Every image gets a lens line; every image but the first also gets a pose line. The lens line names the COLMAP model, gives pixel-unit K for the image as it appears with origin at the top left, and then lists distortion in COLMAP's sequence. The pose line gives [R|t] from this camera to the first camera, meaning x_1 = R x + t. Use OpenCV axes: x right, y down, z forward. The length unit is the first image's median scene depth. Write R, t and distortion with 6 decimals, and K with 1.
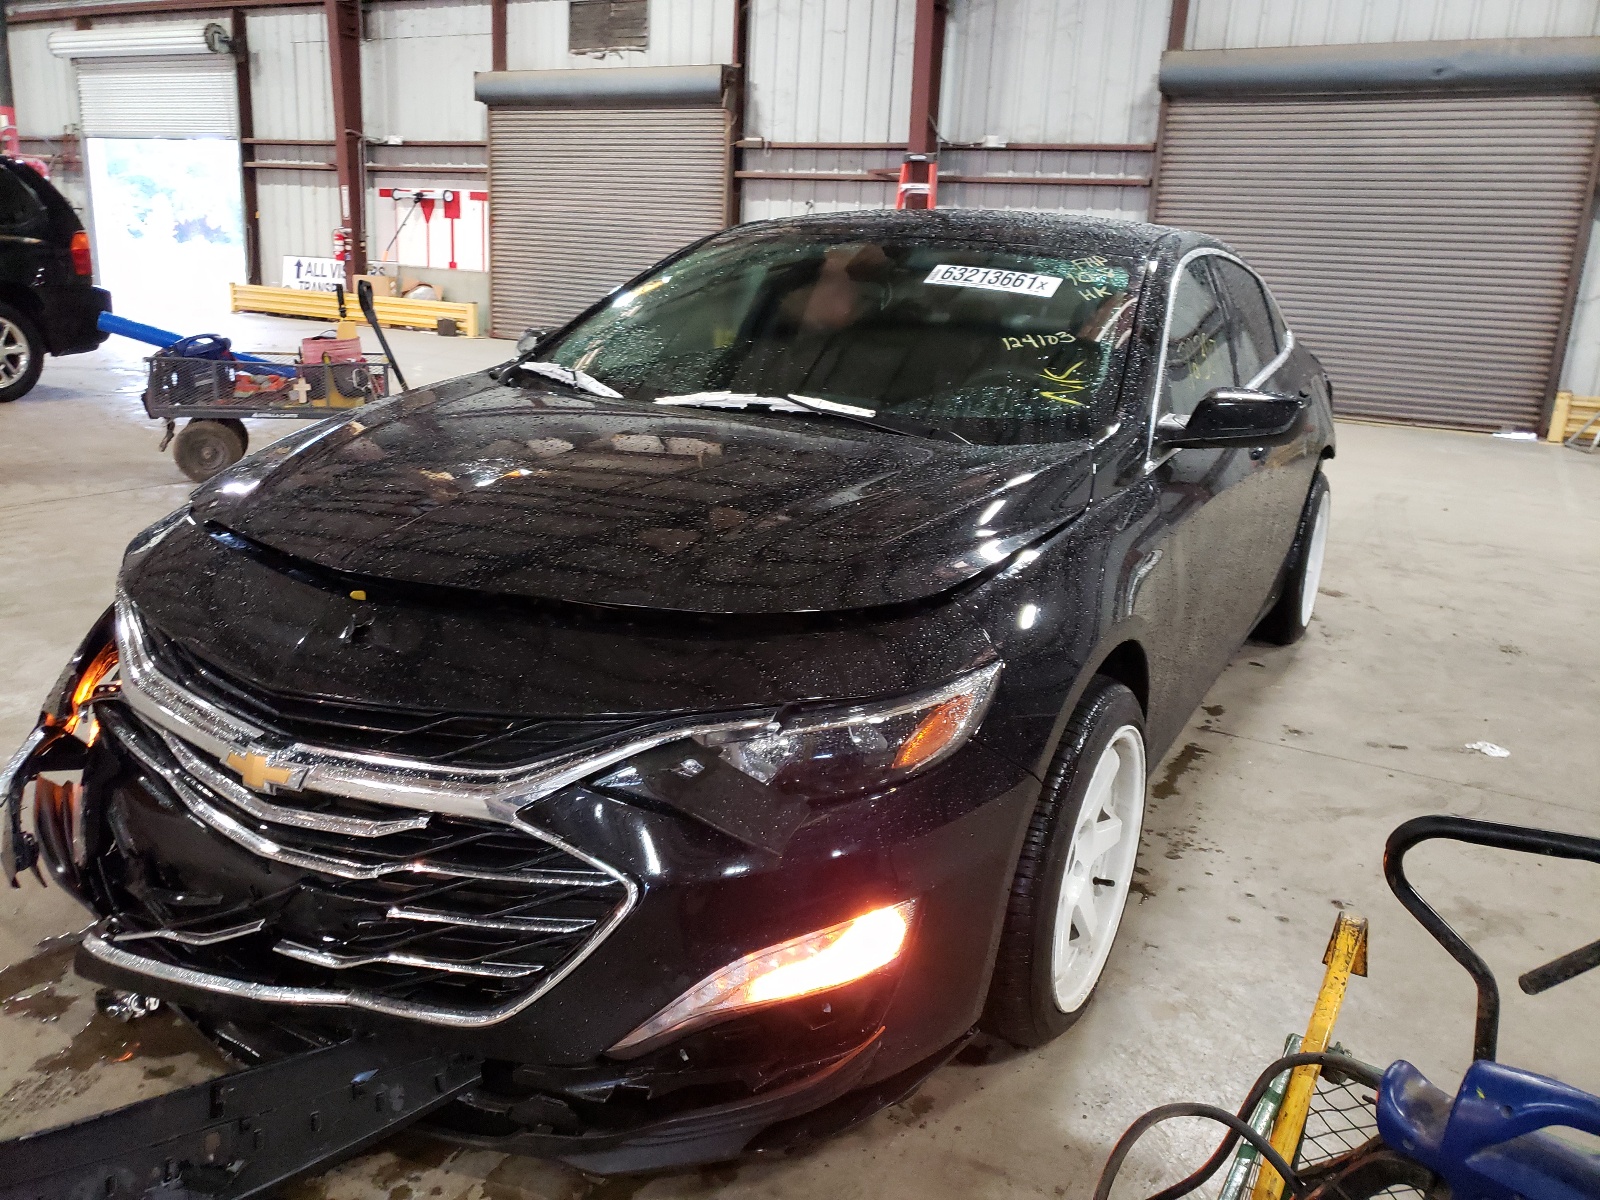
lens RADIAL K [[1238.4, 0, 800.0], [0, 1238.4, 600.0], [0, 0, 1]] dist [0.037710, -0.001601]
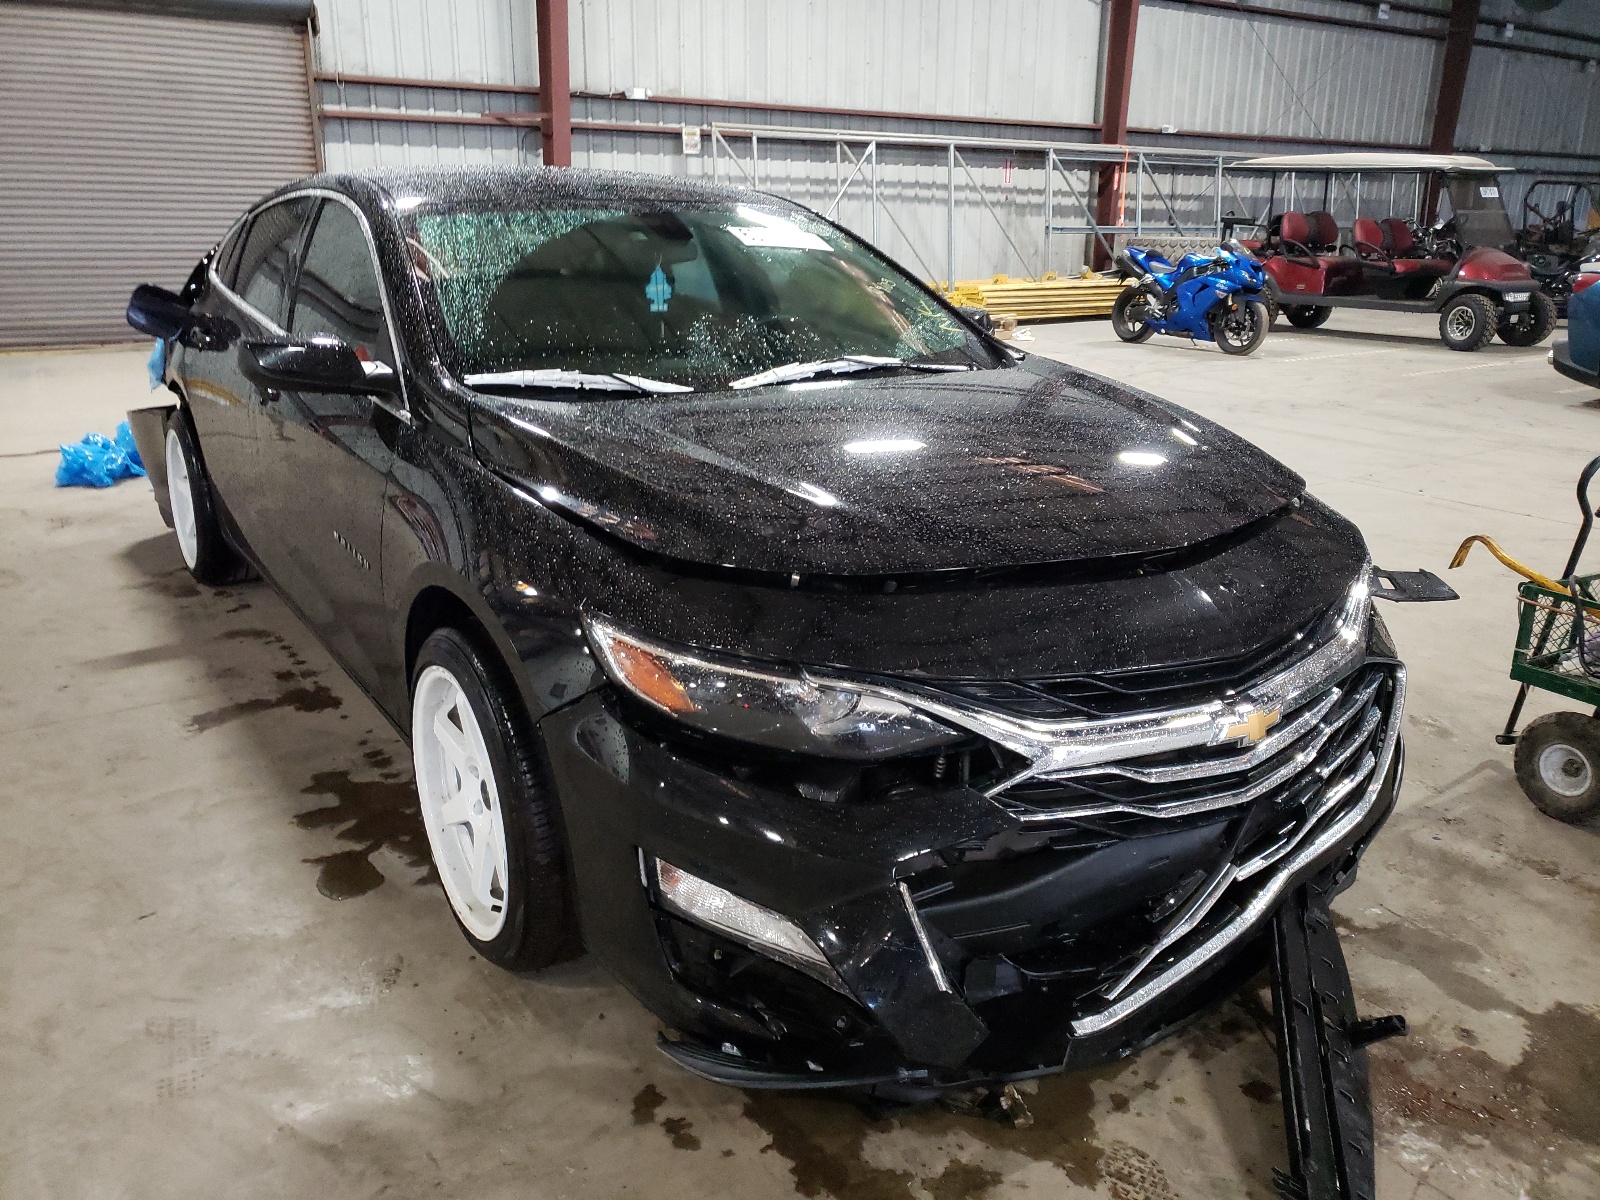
lens RADIAL K [[1193.9, 0, 797.4], [0, 1193.9, 613.7], [0, 0, 1]] dist [0.045773, 0.000711]
pose [[0.472840, -0.316292, 0.822424, -0.807467], [0.247759, 0.943423, 0.220381, -0.158366], [-0.845599, 0.099558, 0.524452, 0.433569]]
